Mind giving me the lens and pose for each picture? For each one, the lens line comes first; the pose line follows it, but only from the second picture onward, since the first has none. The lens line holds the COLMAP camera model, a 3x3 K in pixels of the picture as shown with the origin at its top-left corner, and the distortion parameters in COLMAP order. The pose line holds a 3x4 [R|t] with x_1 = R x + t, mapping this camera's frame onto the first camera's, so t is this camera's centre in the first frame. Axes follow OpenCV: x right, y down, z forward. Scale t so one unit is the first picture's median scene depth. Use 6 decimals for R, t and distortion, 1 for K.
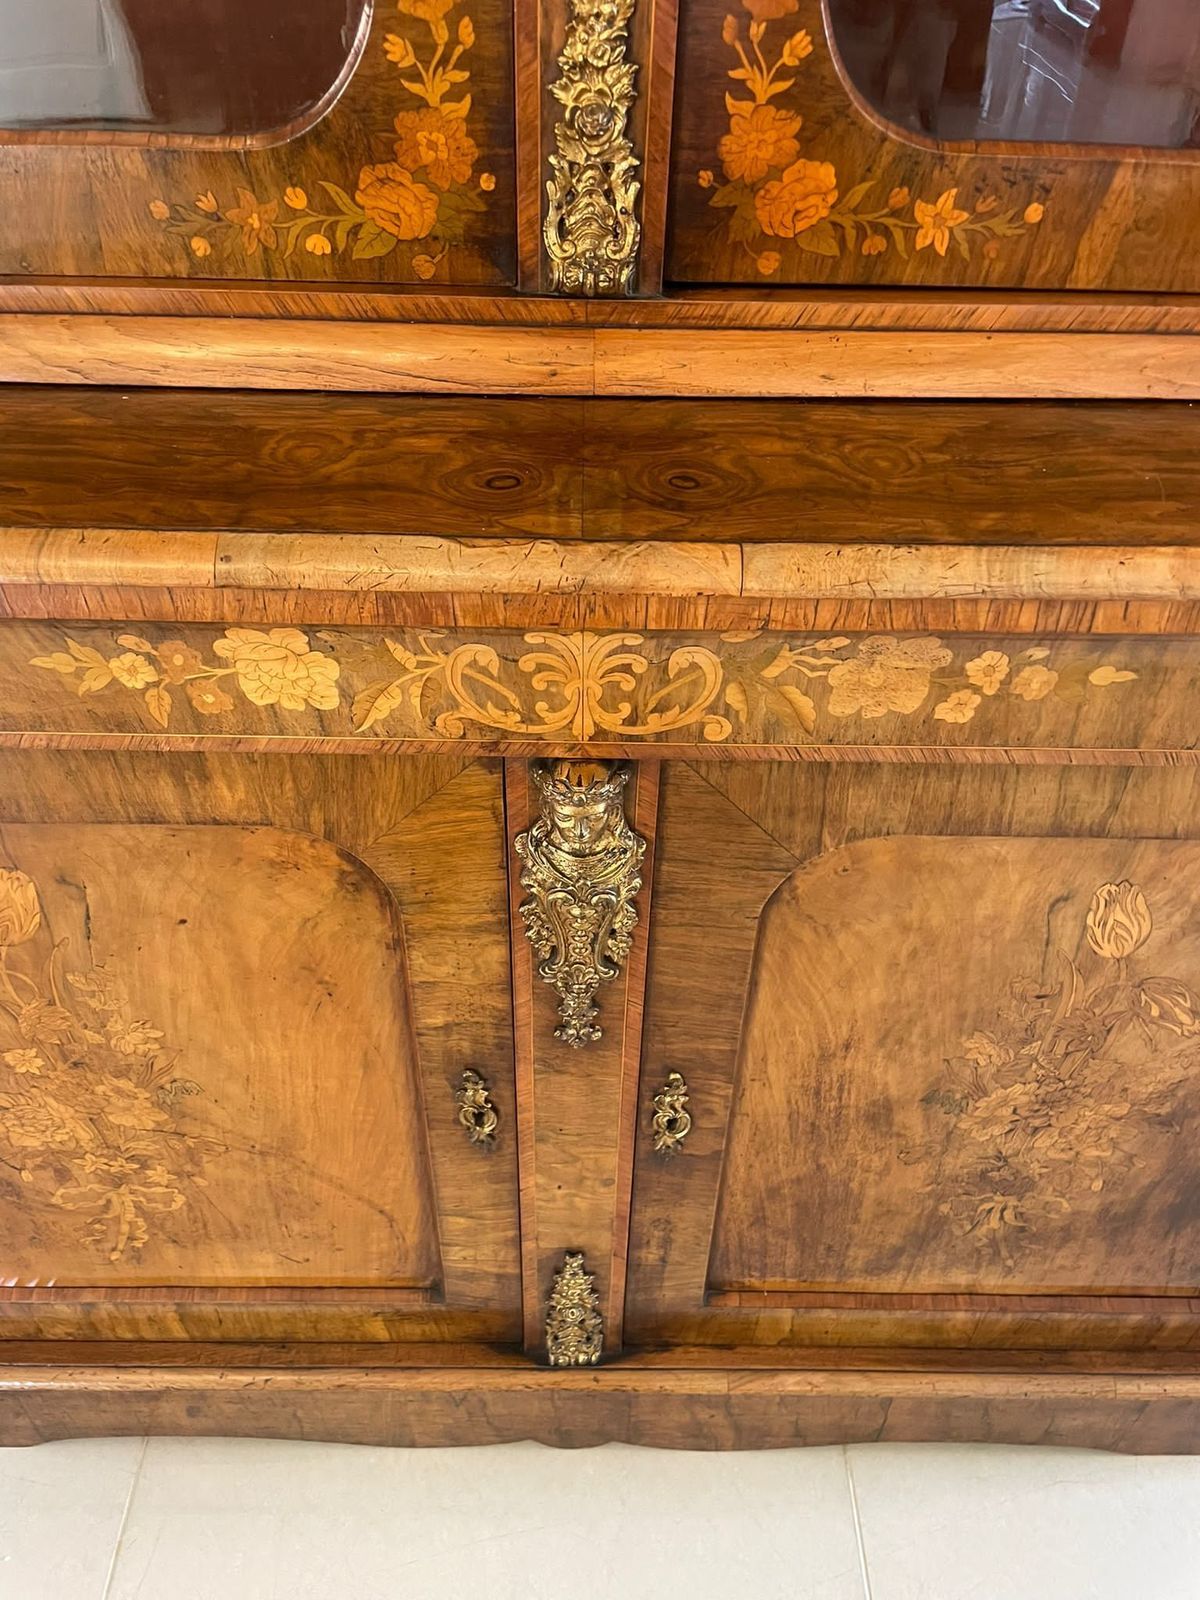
lens RADIAL K [[1220.8, 0, 588.9], [0, 1220.8, 805.6], [0, 0, 1]] dist [0.082157, -0.116988]
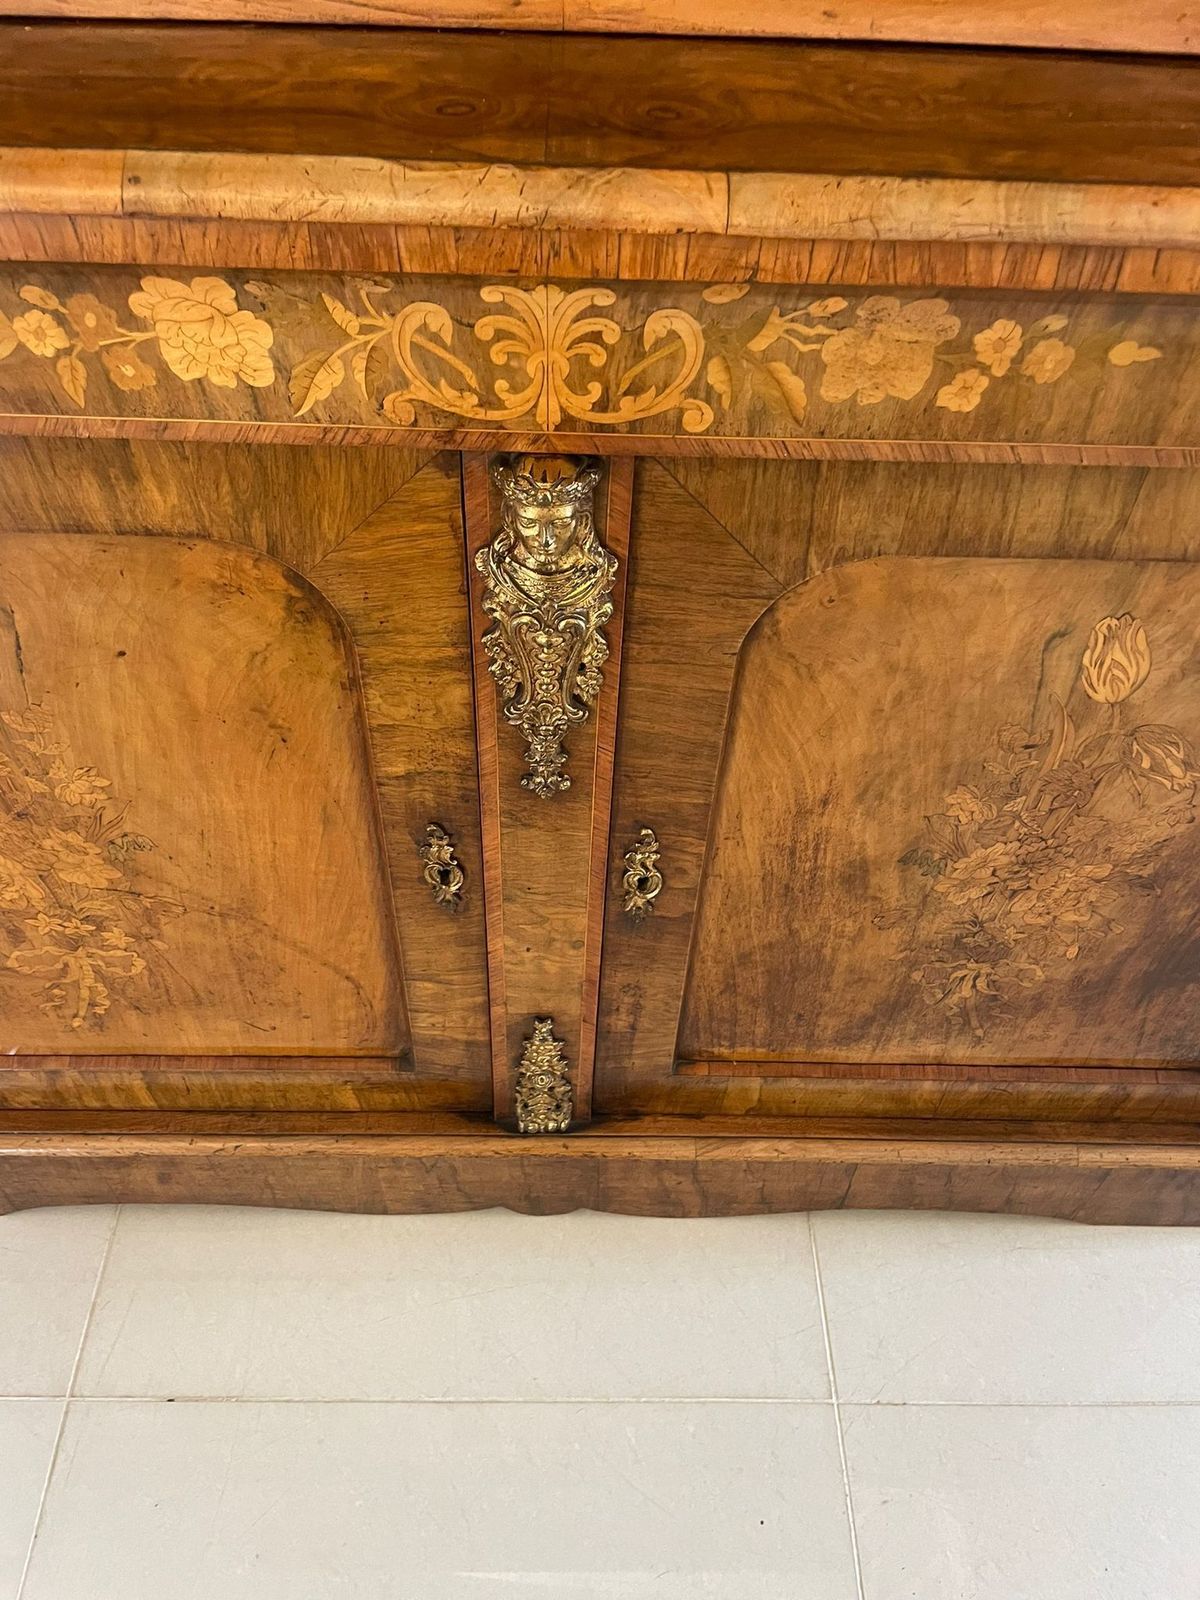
lens RADIAL K [[1220.8, 0, 589.3], [0, 1220.8, 804.5], [0, 0, 1]] dist [0.082157, -0.116988]
pose [[0.999848, 0.006426, 0.016228, 0.009221], [-0.008367, 0.992426, 0.122561, 0.080697], [-0.015317, -0.122679, 0.992328, 0.047498]]
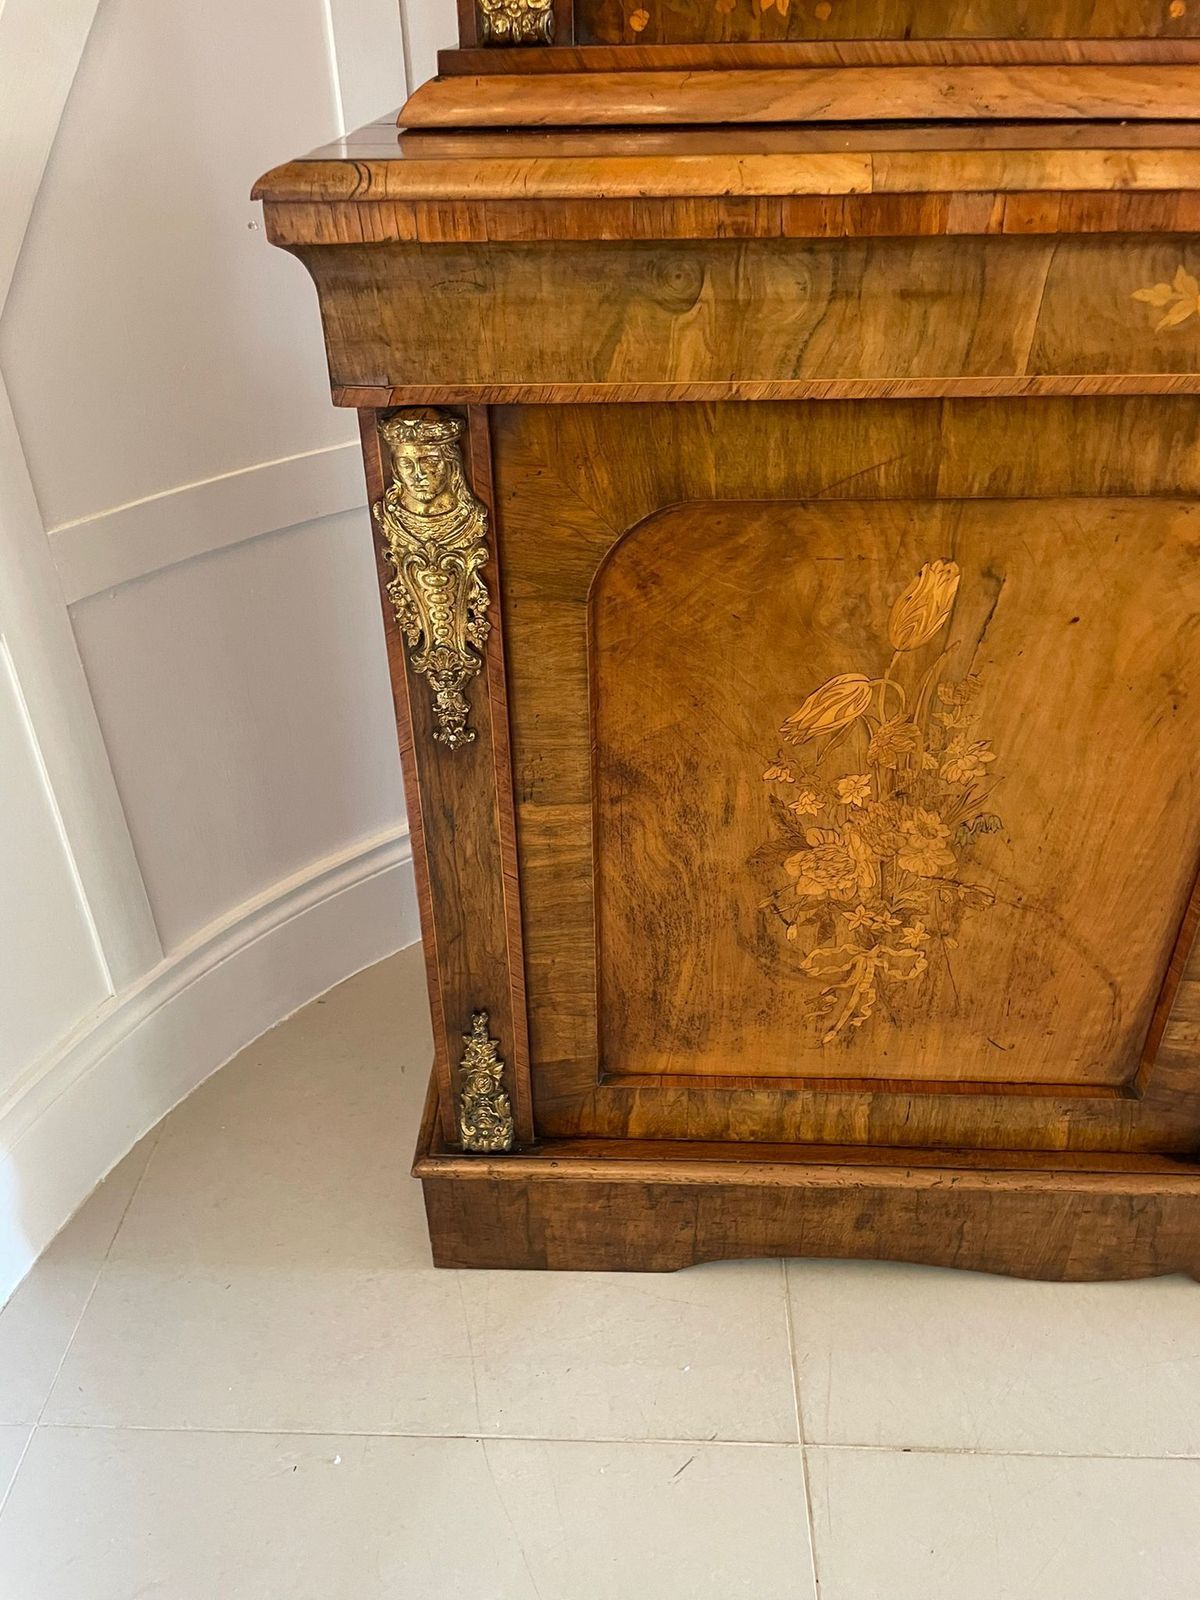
lens RADIAL K [[1220.8, 0, 582.5], [0, 1220.8, 800.0], [0, 0, 1]] dist [0.082157, -0.116988]
pose [[0.998321, -0.006454, -0.057570, -0.634051], [-0.000844, 0.992049, -0.125853, 0.352397], [0.057924, 0.125690, 0.990377, -0.087746]]
